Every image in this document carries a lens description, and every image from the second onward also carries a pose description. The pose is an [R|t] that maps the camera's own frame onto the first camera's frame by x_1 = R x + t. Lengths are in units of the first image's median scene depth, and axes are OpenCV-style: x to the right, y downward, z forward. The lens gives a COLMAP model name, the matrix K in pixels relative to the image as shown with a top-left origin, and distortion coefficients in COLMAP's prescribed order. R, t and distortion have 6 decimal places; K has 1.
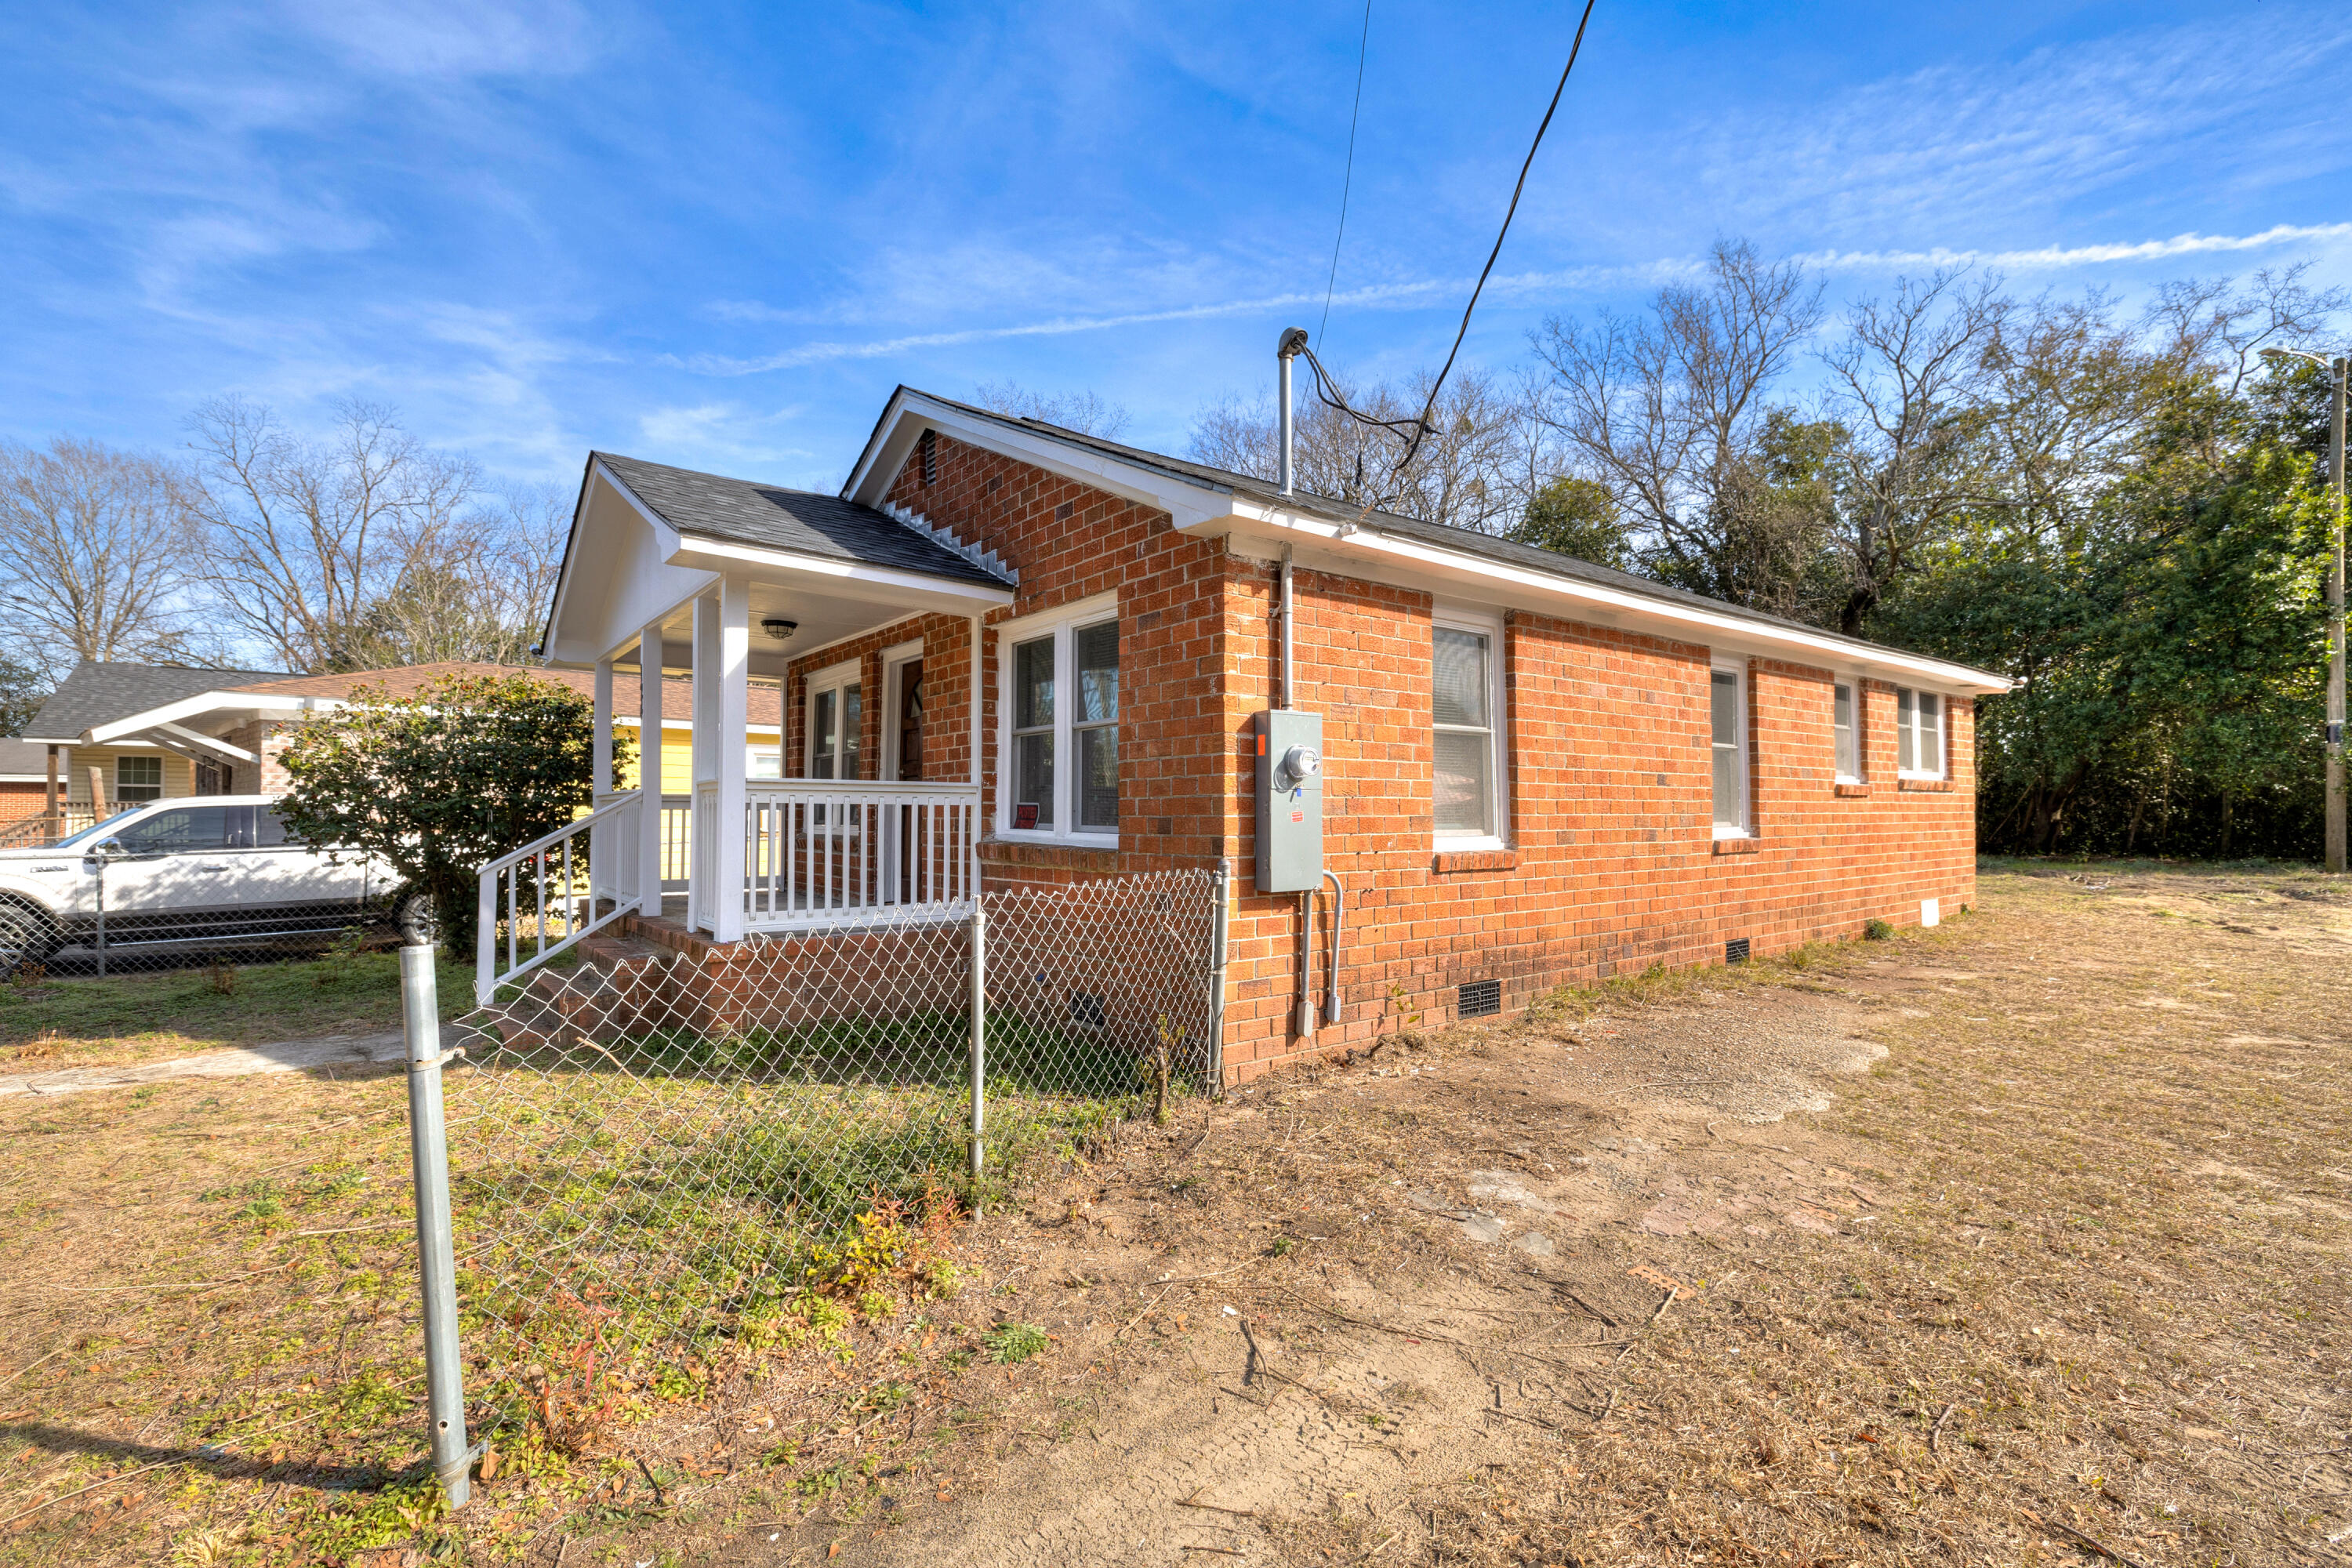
lens RADIAL K [[1072.7, 0, 1176.0], [0, 1072.7, 784.0], [0, 0, 1]] dist [-0.000663, 0.000184]
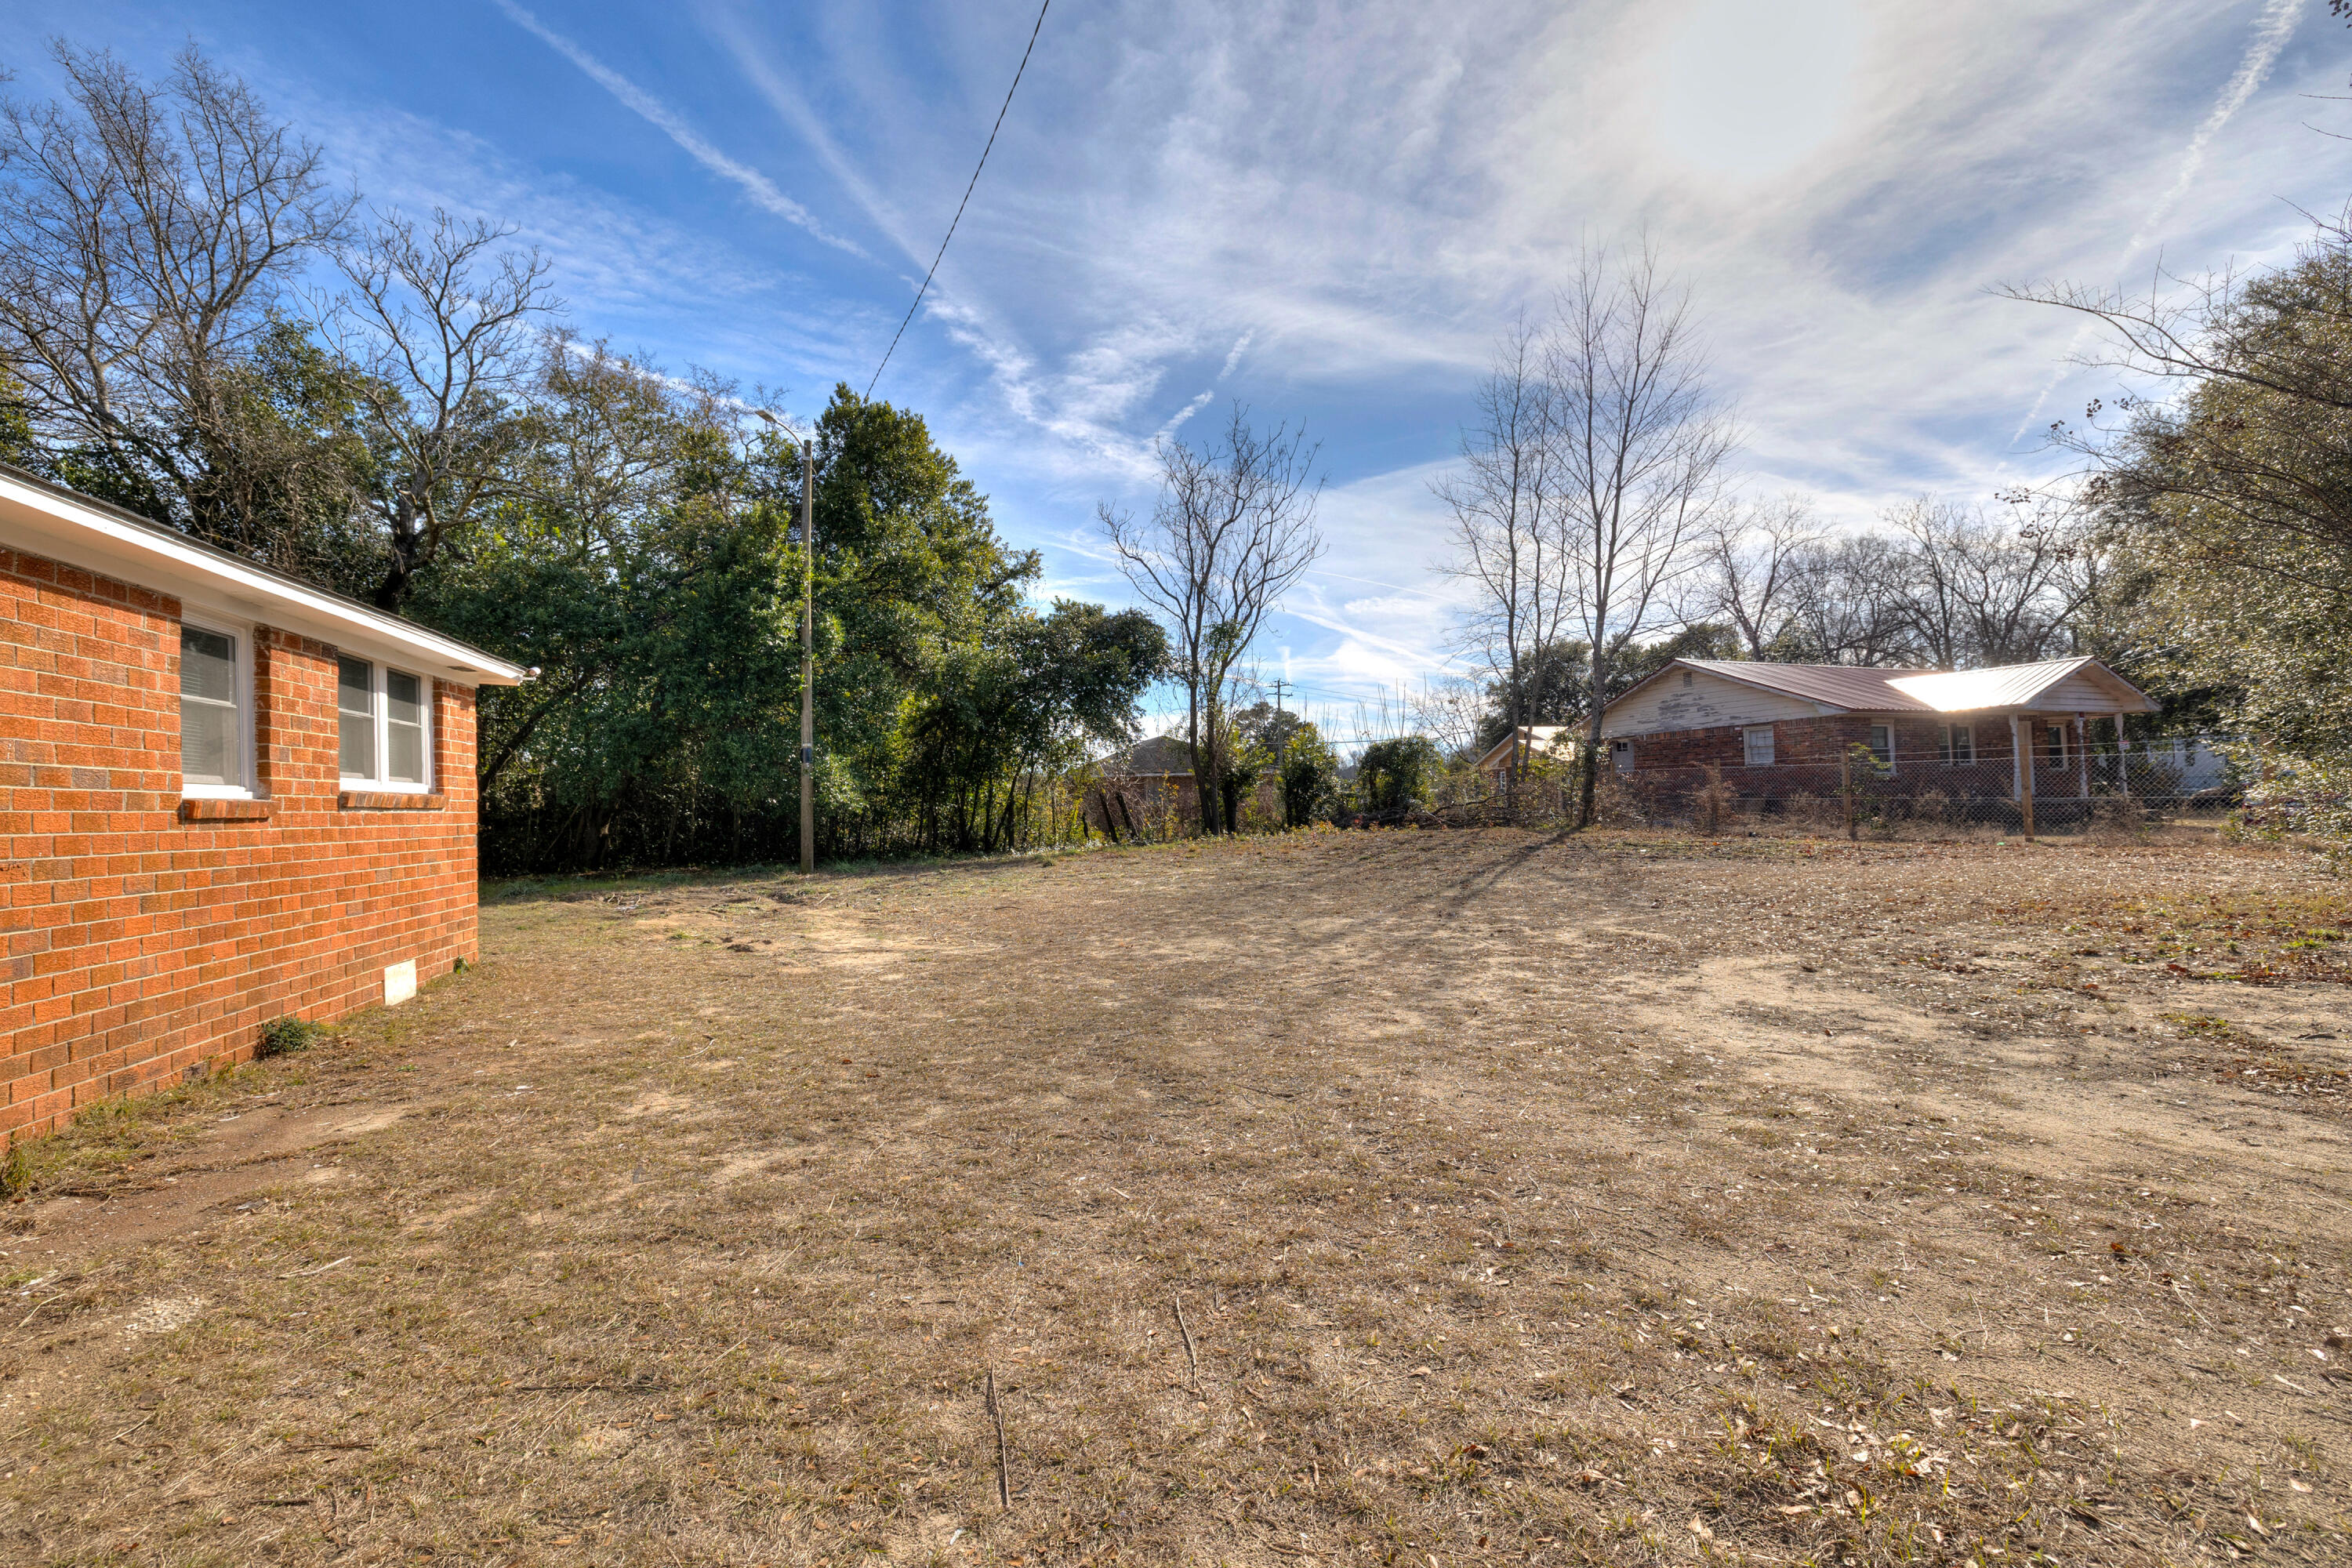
lens RADIAL K [[1042.3, 0, 1175.9], [0, 1042.3, 804.8], [0, 0, 1]] dist [-0.000696, 0.000014]
pose [[0.389535, -0.007632, 0.920980, 0.229744], [0.002403, 0.999971, 0.007270, 0.000040], [-0.921009, -0.000619, 0.389542, 0.223991]]
